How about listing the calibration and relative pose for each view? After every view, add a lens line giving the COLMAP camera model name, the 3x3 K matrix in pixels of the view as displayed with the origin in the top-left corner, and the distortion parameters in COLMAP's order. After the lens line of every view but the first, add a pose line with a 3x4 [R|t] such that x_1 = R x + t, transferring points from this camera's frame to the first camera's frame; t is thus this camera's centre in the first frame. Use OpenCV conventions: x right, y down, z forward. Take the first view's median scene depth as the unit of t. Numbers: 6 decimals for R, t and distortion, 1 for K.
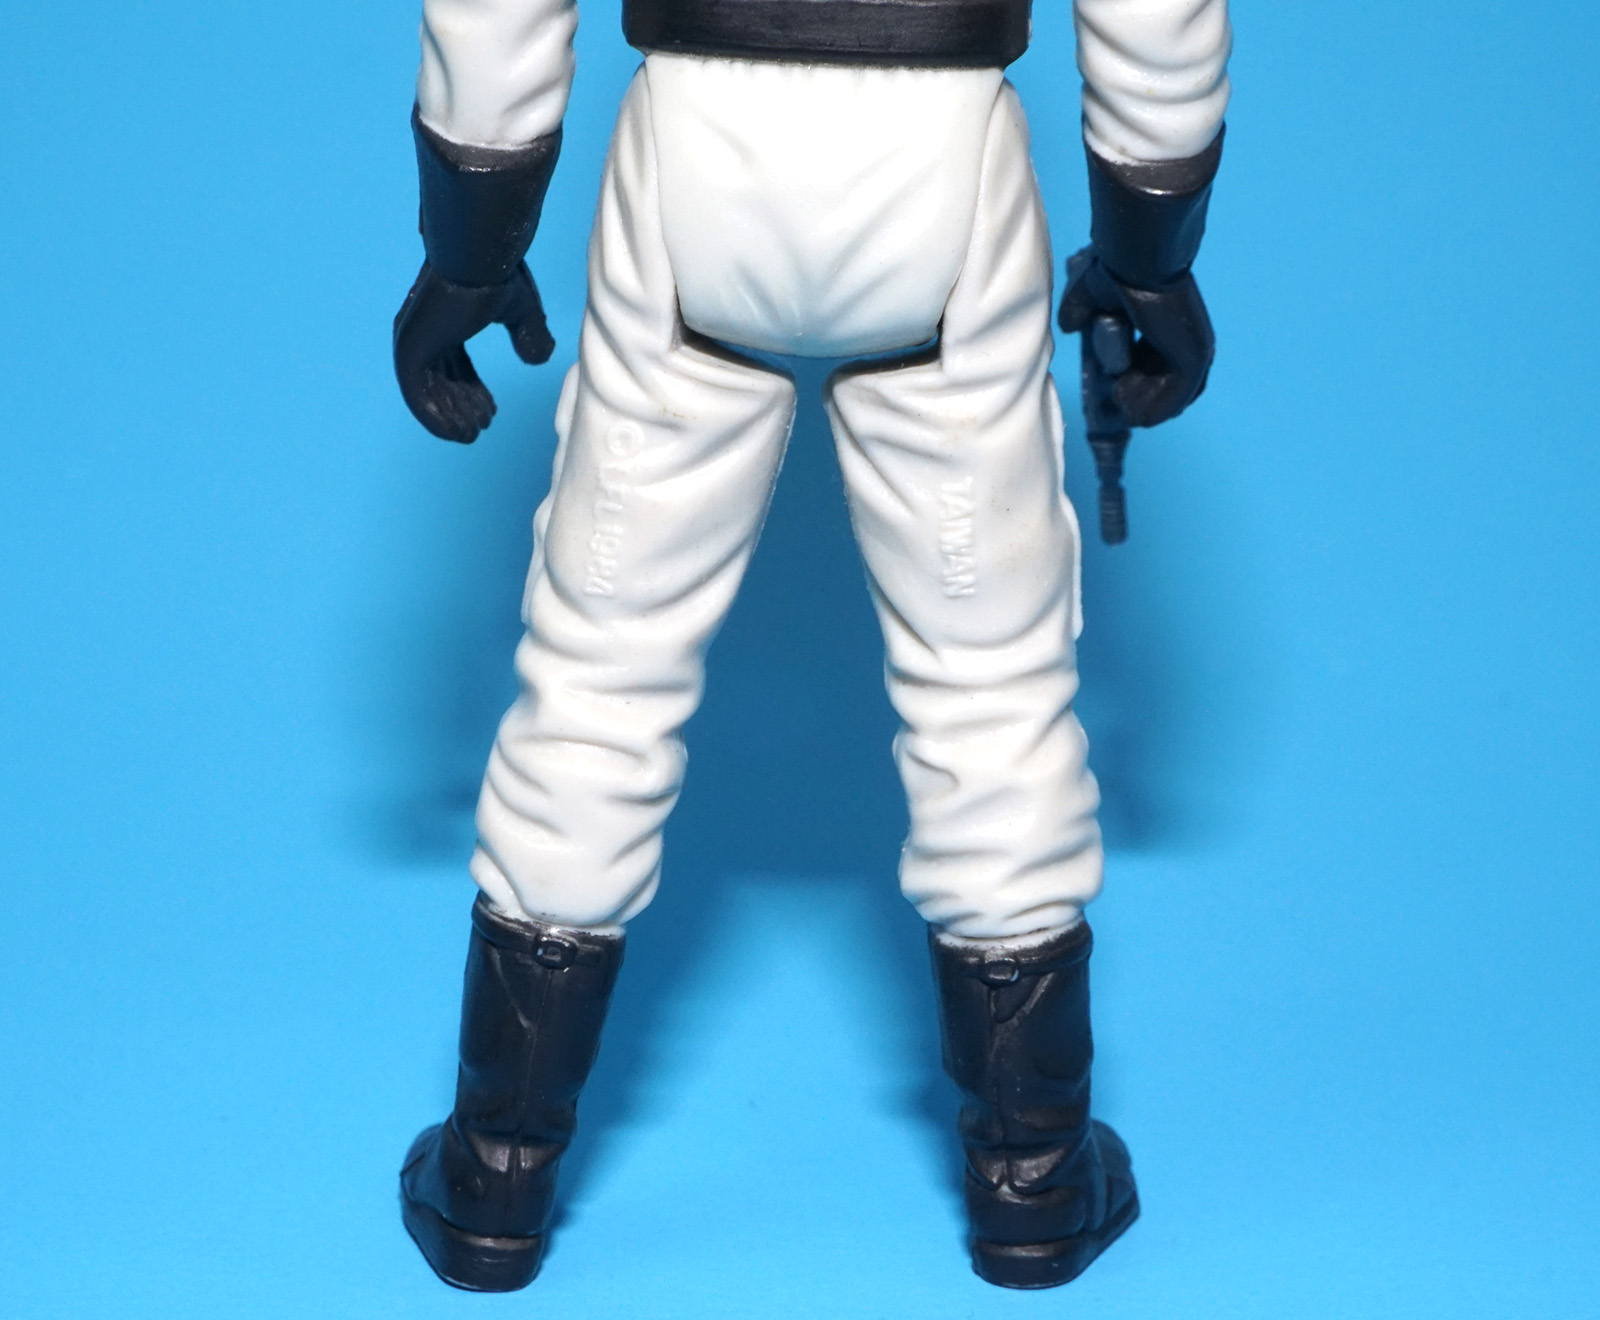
lens RADIAL K [[4689.1, 0, 799.7], [0, 4689.1, 664.5], [0, 0, 1]] dist [0.158592, 0.000000]
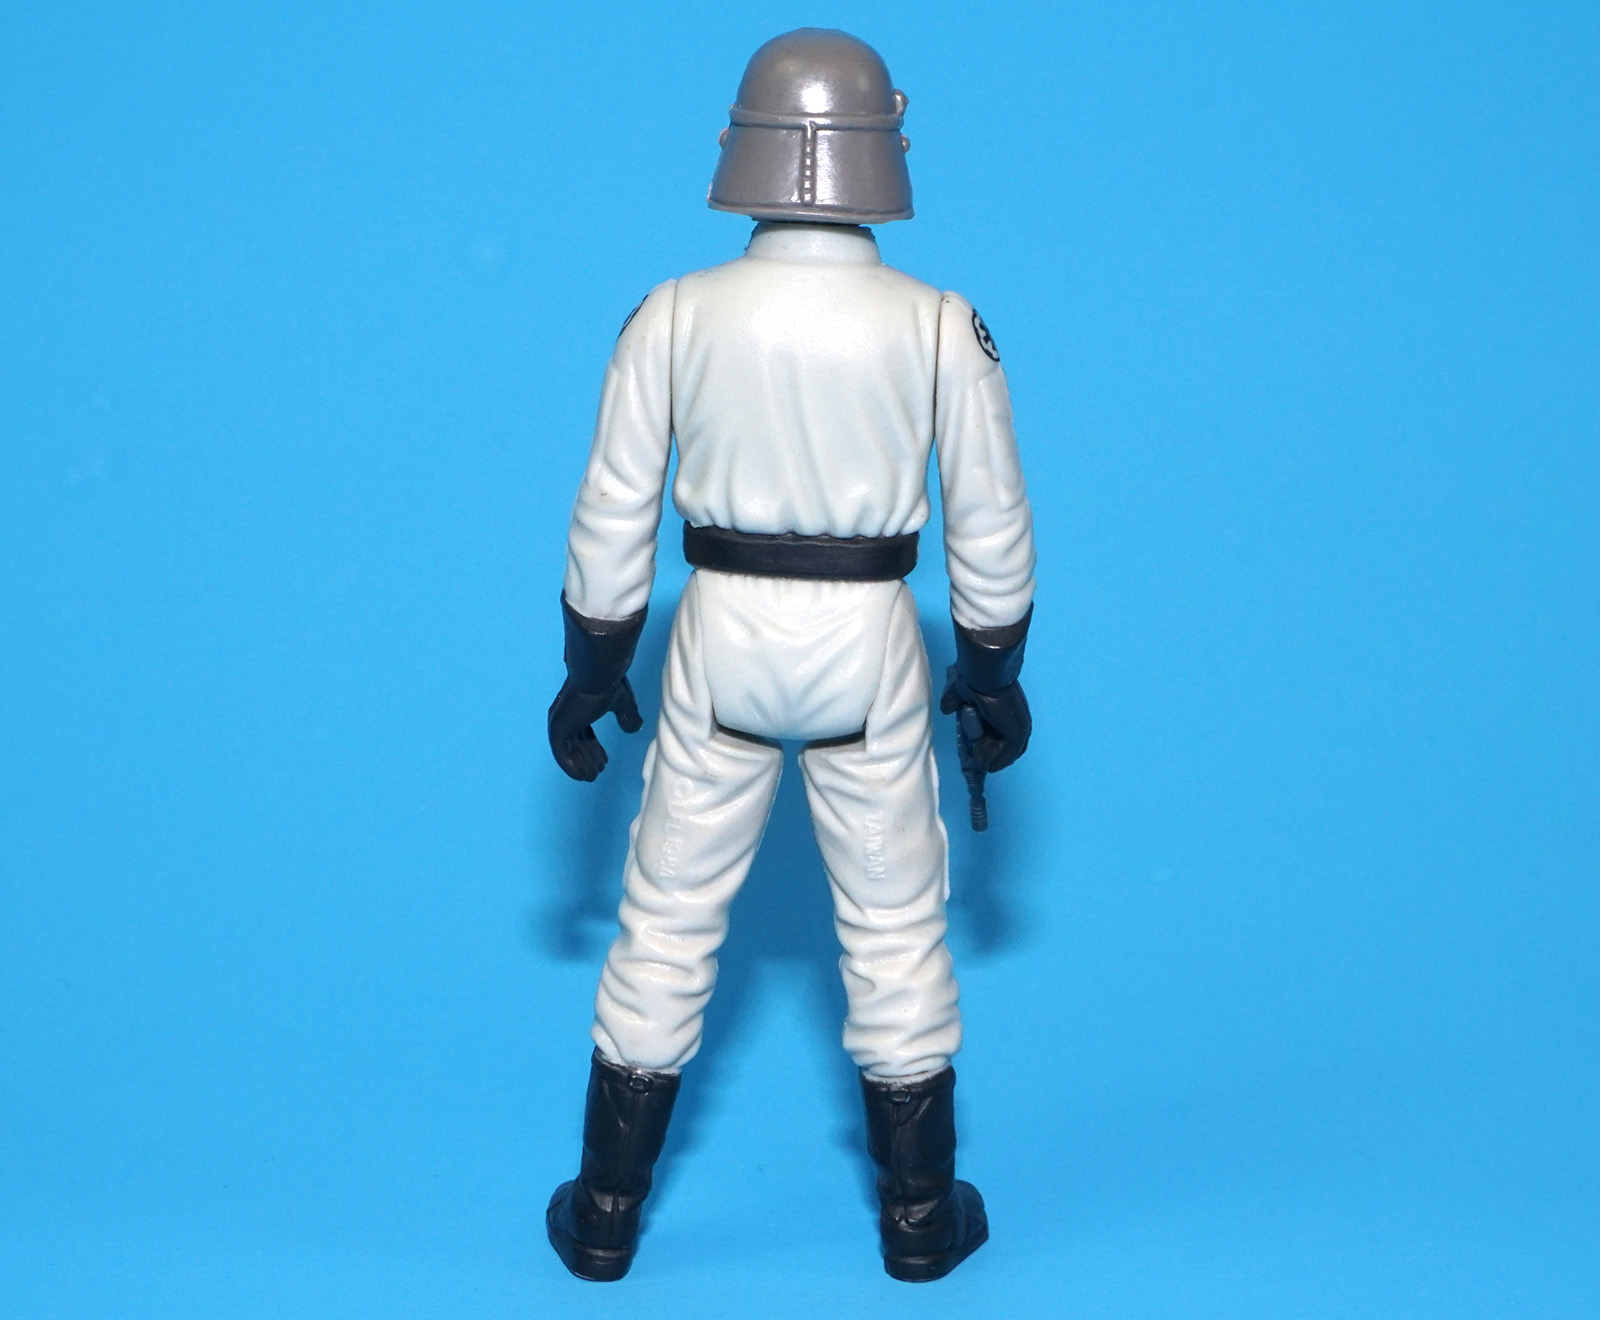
lens RADIAL K [[4689.1, 0, 873.9], [0, 4689.1, 667.2], [0, 0, 1]] dist [0.158592, 0.000000]
pose [[0.999976, 0.006540, -0.002463, 0.036934], [-0.006549, 0.999971, -0.003890, -0.085449], [0.002437, 0.003906, 0.999989, -0.723944]]
